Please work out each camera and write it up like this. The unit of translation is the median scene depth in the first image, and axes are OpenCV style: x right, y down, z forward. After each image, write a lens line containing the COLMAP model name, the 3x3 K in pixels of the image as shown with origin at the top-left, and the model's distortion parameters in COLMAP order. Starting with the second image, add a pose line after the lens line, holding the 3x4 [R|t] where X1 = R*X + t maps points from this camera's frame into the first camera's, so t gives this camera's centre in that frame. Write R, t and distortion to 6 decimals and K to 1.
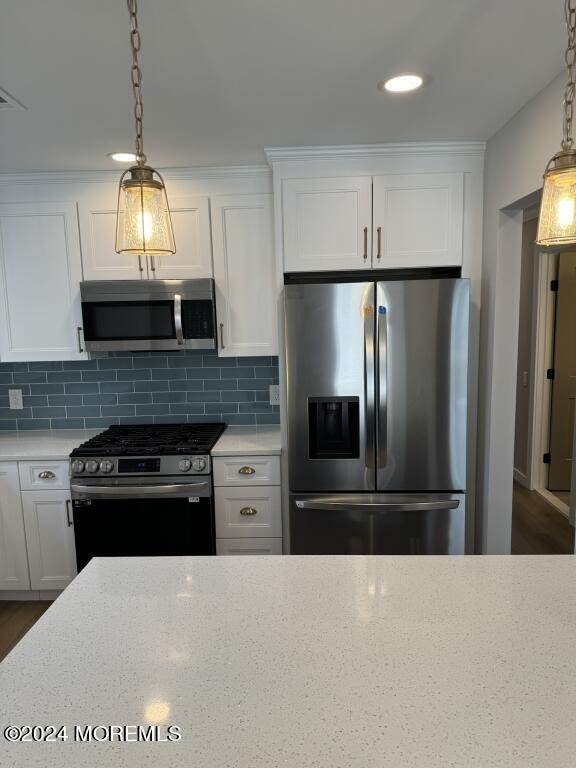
lens RADIAL K [[535.5, 0, 291.1], [0, 535.5, 387.2], [0, 0, 1]] dist [0.149503, -0.268155]
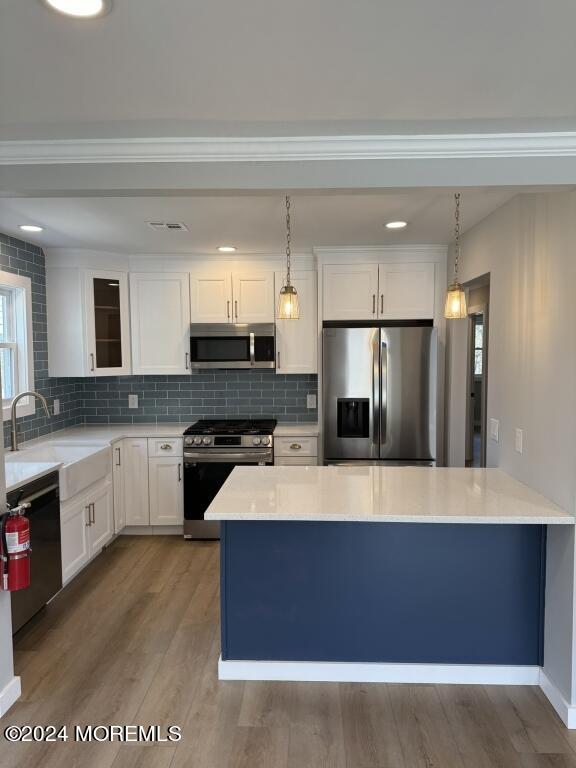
lens RADIAL K [[535.5, 0, 291.1], [0, 535.5, 387.2], [0, 0, 1]] dist [0.149503, -0.268155]
pose [[0.999780, 0.019421, -0.007871, -0.084531], [-0.019897, 0.997643, -0.065672, 0.085163], [0.006577, 0.065814, 0.997810, -0.538864]]
